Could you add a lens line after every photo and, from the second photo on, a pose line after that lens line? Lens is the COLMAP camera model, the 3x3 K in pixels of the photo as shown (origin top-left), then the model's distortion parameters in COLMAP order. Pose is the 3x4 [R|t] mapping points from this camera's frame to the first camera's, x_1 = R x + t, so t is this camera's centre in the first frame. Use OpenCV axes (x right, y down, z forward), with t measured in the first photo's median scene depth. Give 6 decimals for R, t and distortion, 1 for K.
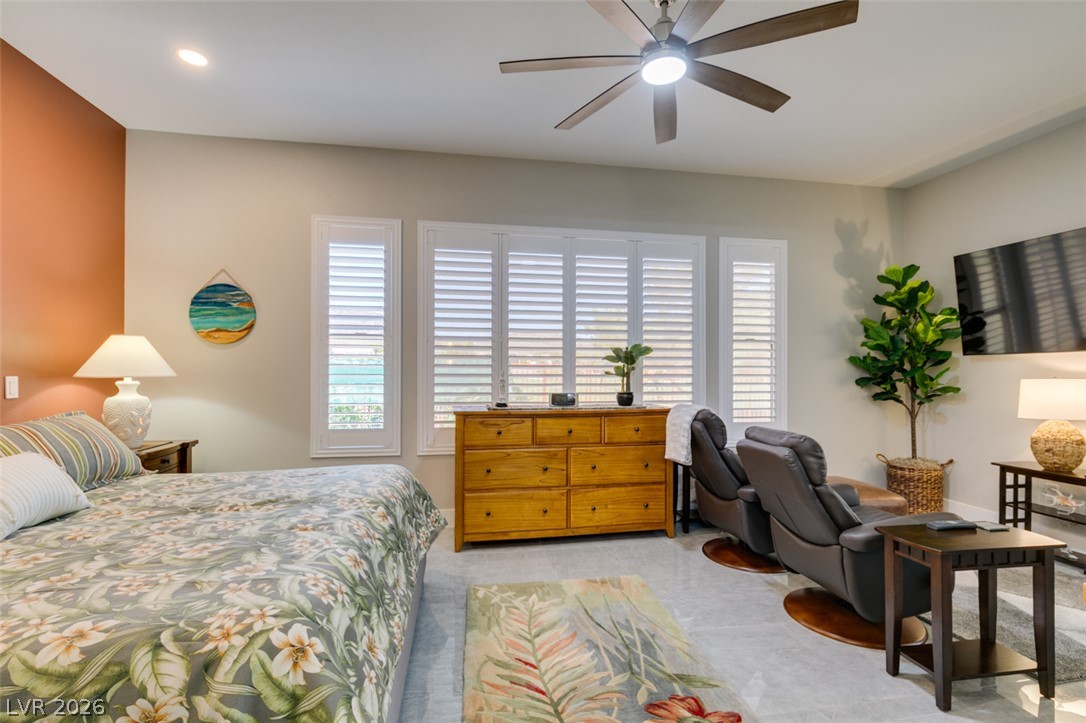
lens RADIAL K [[484.7, 0, 541.1], [0, 484.7, 369.7], [0, 0, 1]] dist [-0.000064, -0.000469]
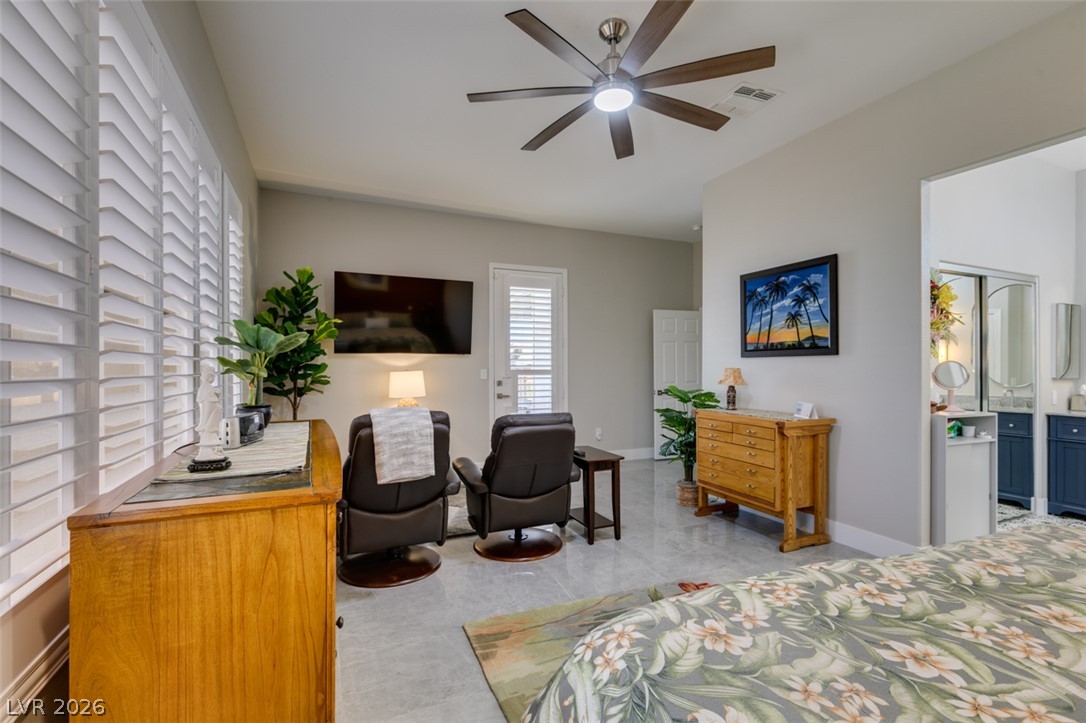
lens RADIAL K [[484.7, 0, 541.1], [0, 484.7, 369.7], [0, 0, 1]] dist [-0.000064, -0.000469]
pose [[-0.254733, -0.007299, 0.966984, -0.600180], [-0.005964, 0.999964, 0.005977, 0.007744], [-0.966993, -0.004244, -0.254768, 0.836893]]
